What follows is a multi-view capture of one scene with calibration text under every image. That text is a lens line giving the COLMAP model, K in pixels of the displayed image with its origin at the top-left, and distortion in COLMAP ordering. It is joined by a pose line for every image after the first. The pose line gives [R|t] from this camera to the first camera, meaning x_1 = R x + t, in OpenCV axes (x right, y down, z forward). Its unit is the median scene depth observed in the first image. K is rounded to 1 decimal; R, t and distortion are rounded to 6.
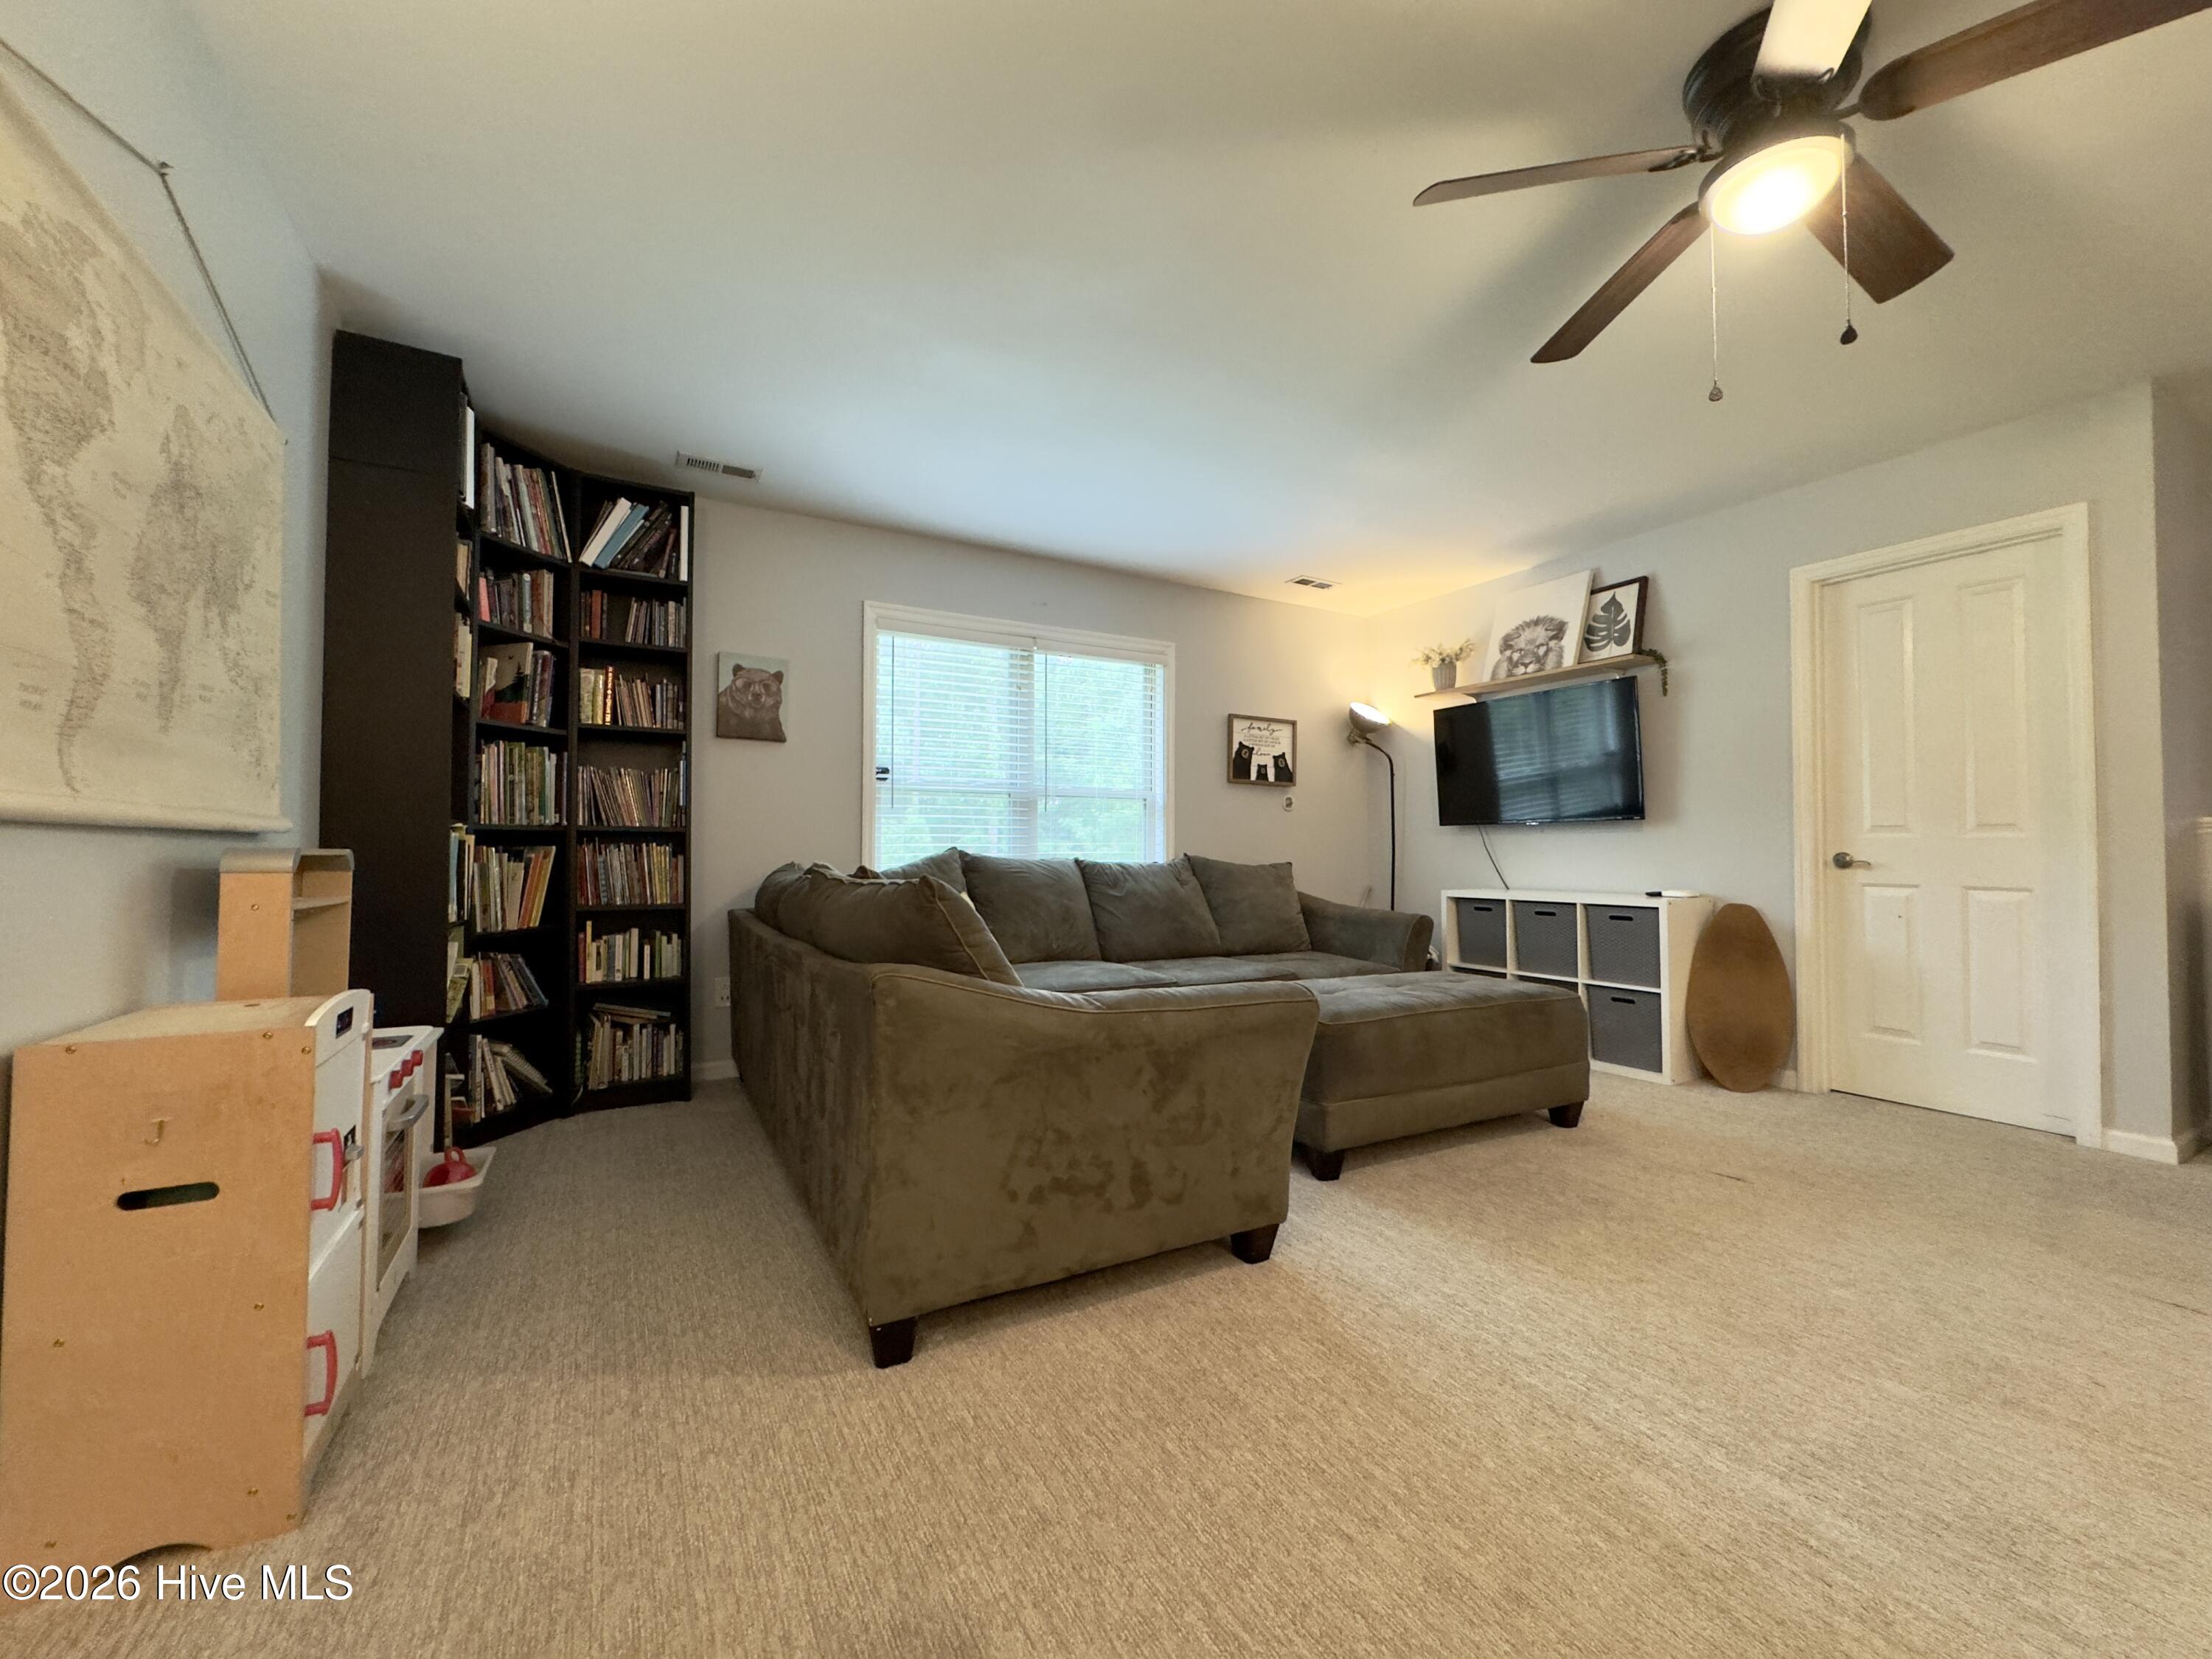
lens RADIAL K [[883.0, 0, 1106.0], [0, 883.0, 829.5], [0, 0, 1]] dist [-0.002258, 0.000101]
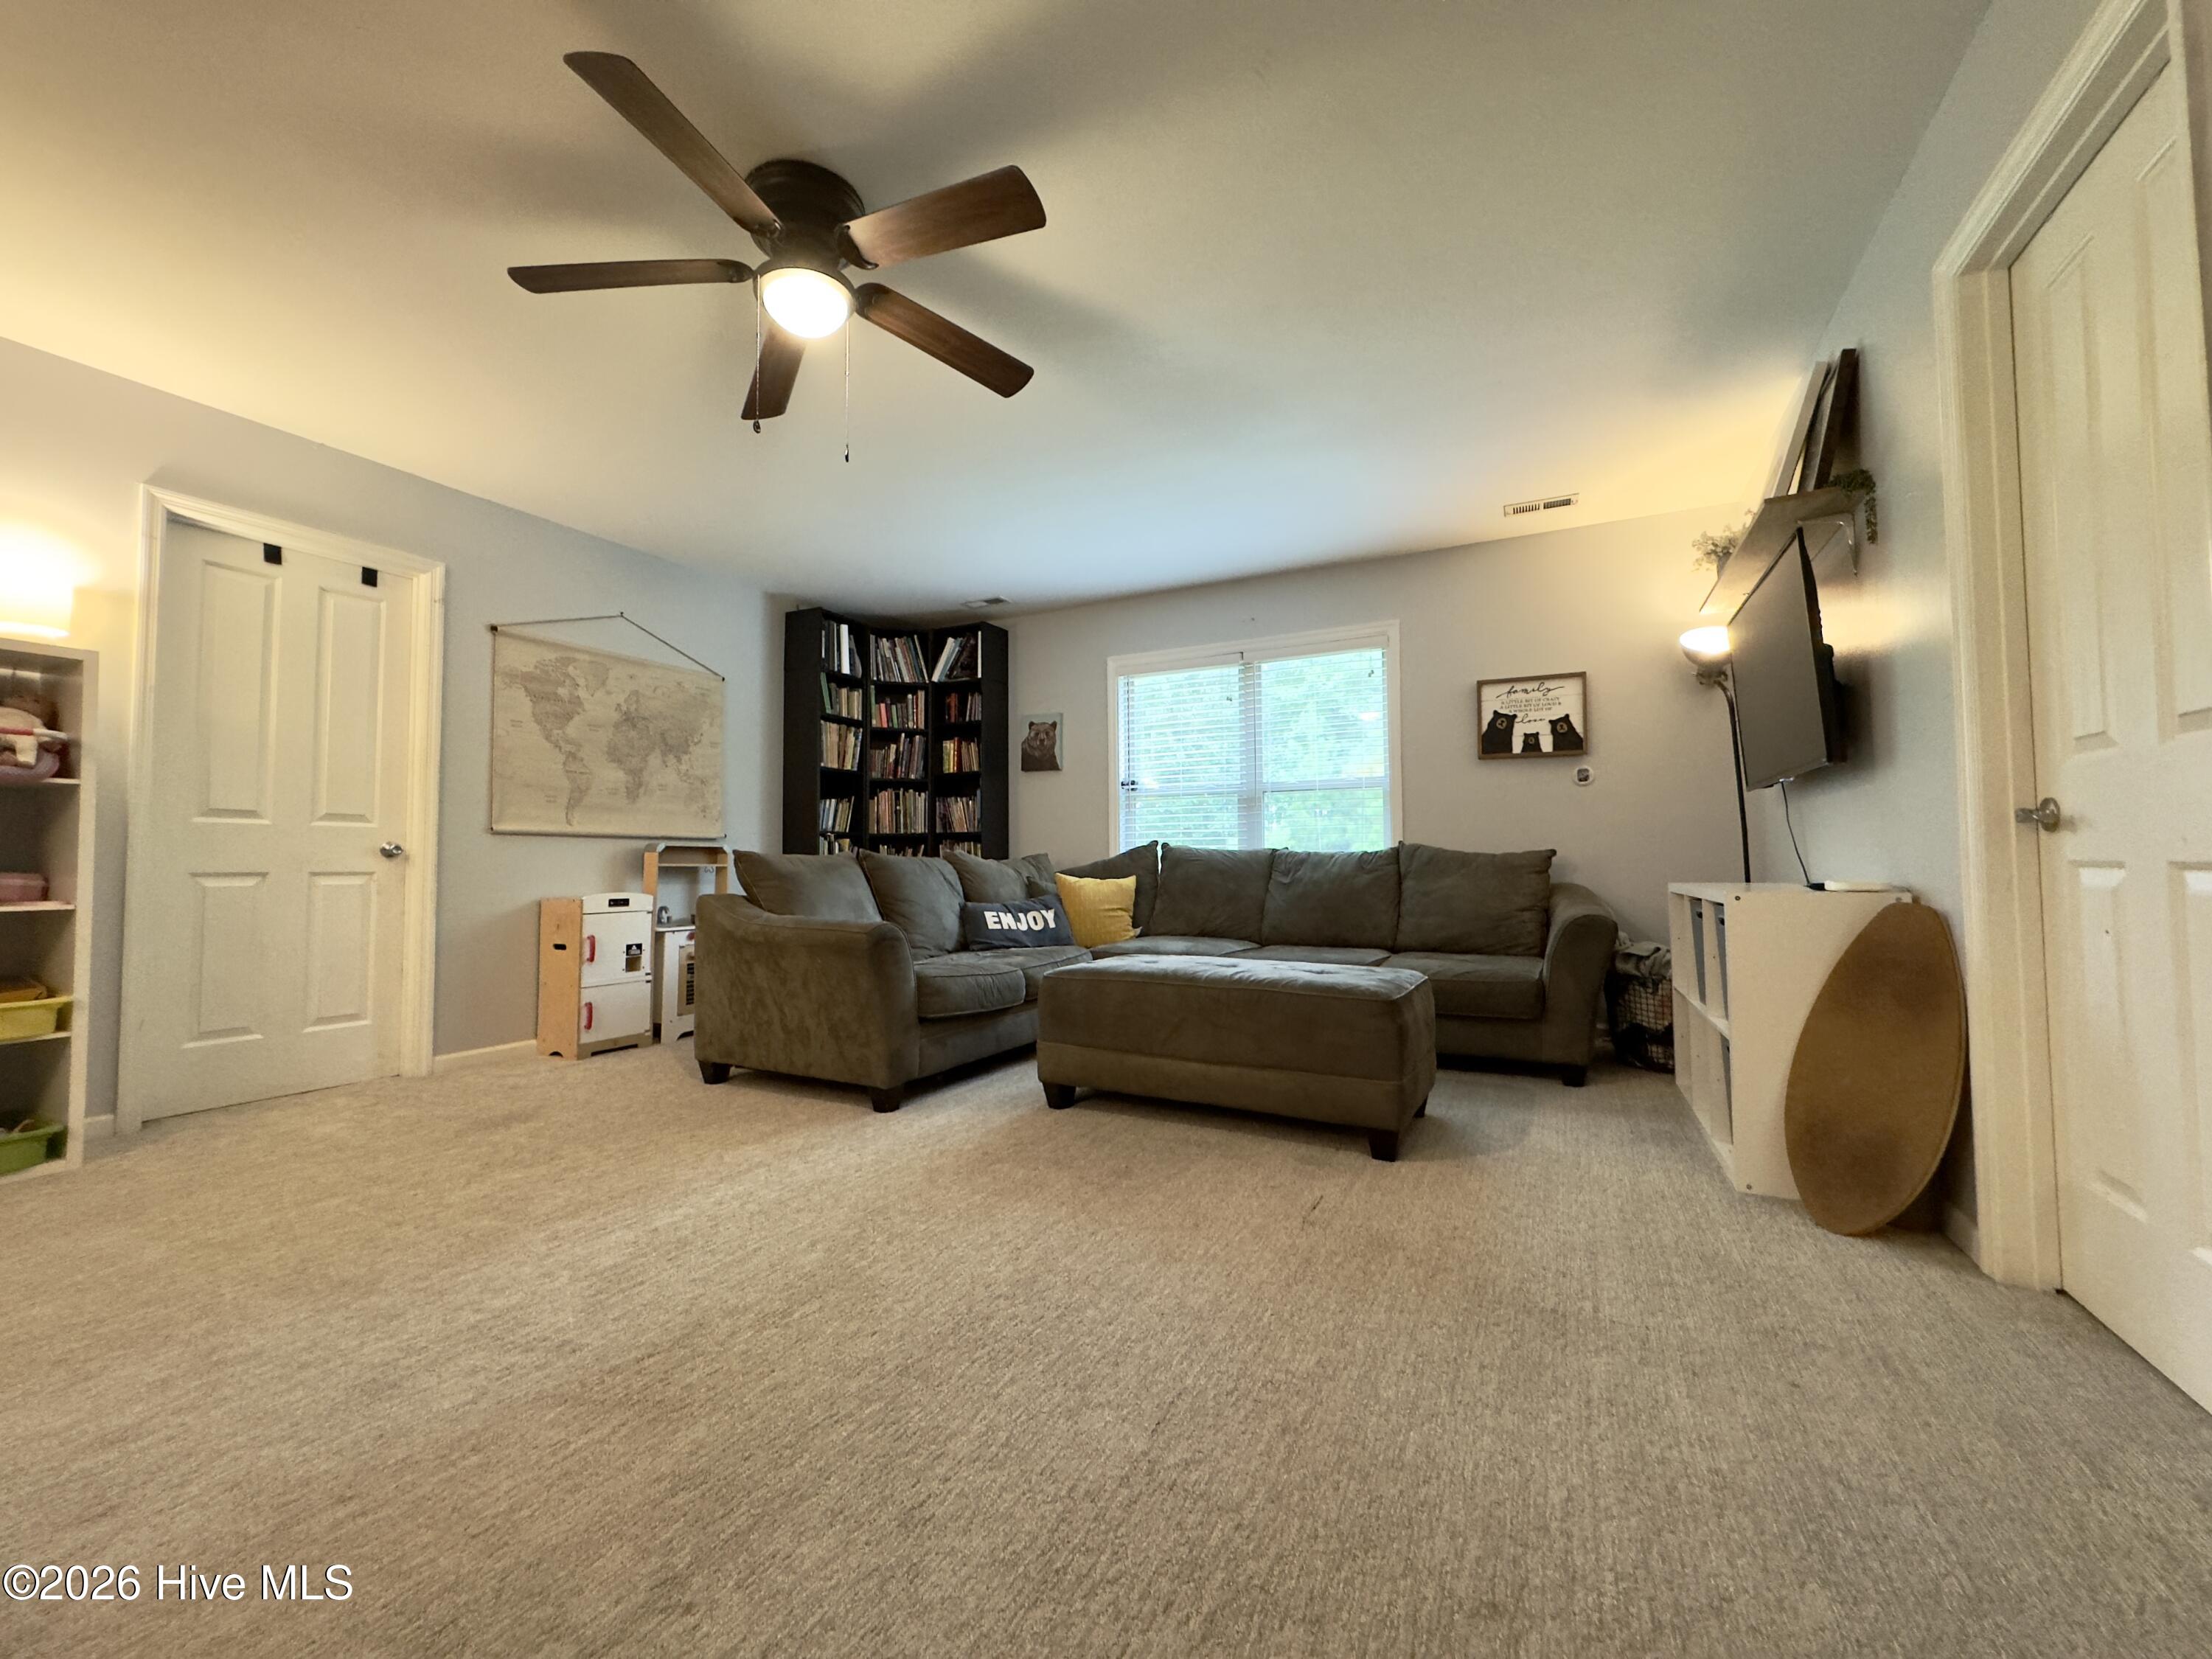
lens RADIAL K [[883.0, 0, 1106.0], [0, 883.0, 829.5], [0, 0, 1]] dist [-0.002258, 0.000101]
pose [[0.549147, -0.037648, -0.834877, 1.009379], [0.028266, 0.999250, -0.026468, 0.043447], [0.835247, -0.009064, 0.549800, 0.318745]]
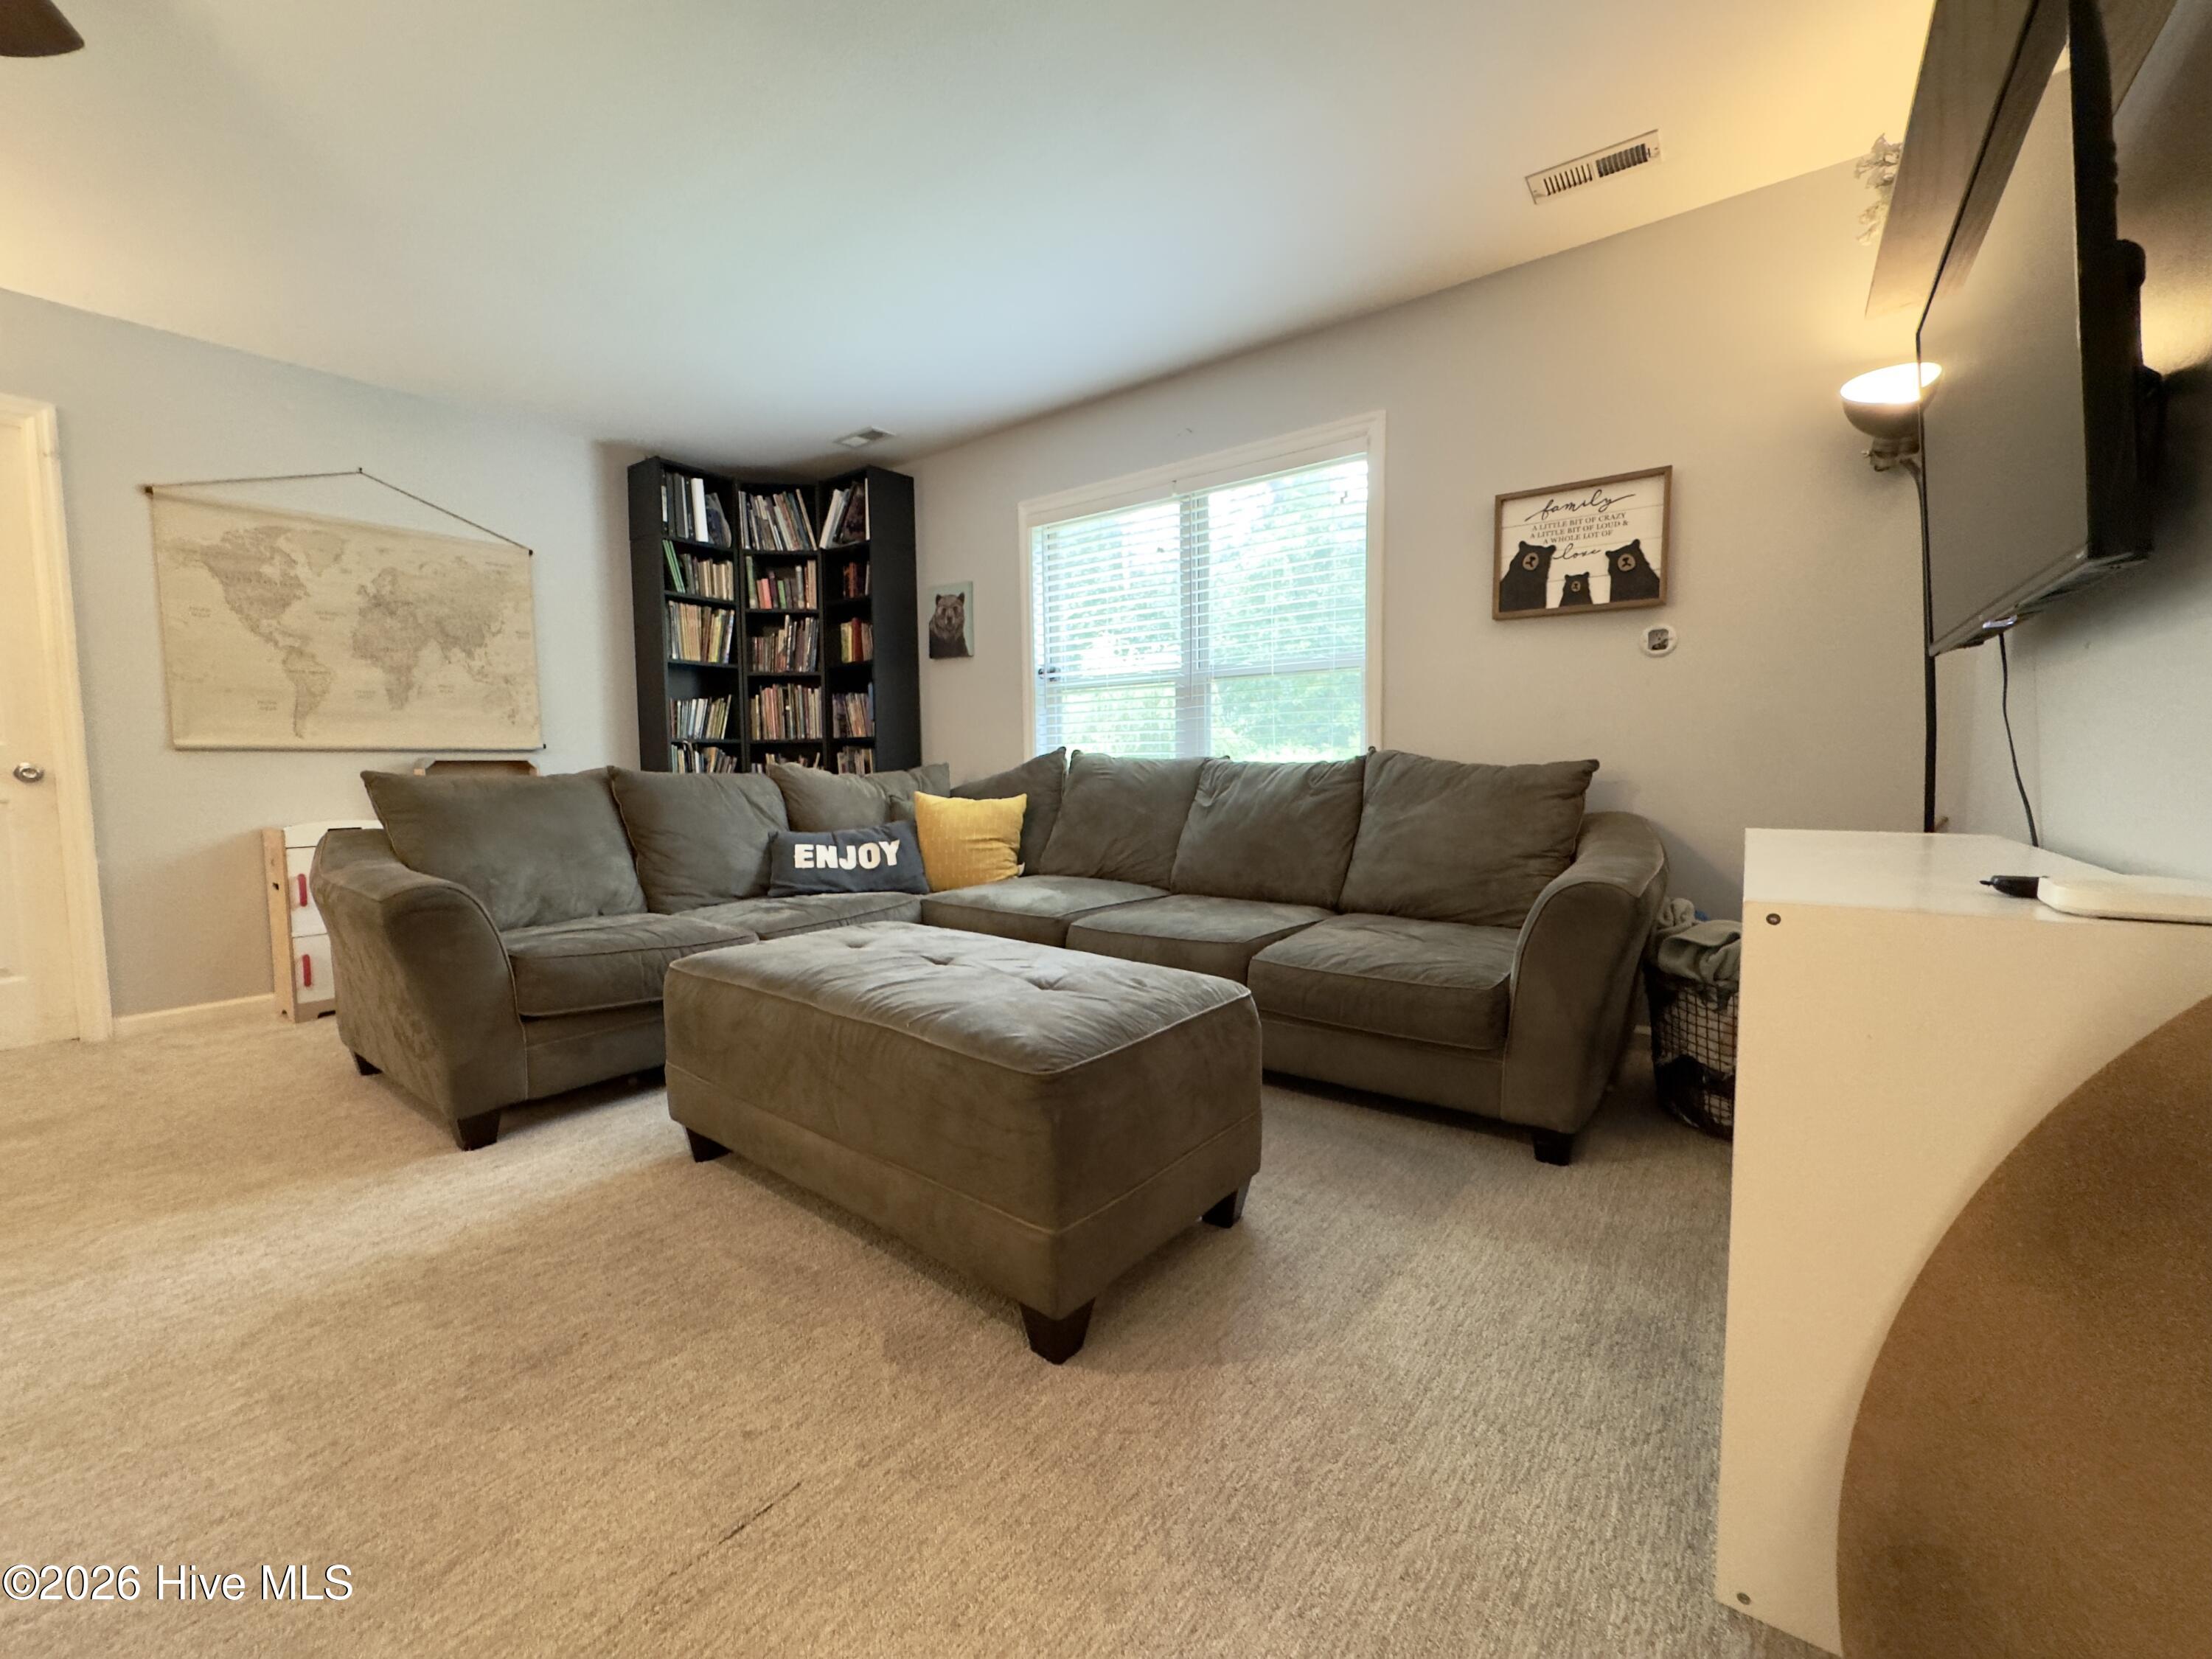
lens RADIAL K [[884.5, 0, 1106.0], [0, 884.5, 829.5], [0, 0, 1]] dist [-0.003280, -0.000088]
pose [[0.397619, 0.064125, -0.915307, 0.867982], [0.036011, 0.995696, 0.085401, 0.035529], [0.916844, -0.066918, 0.393598, 0.814524]]
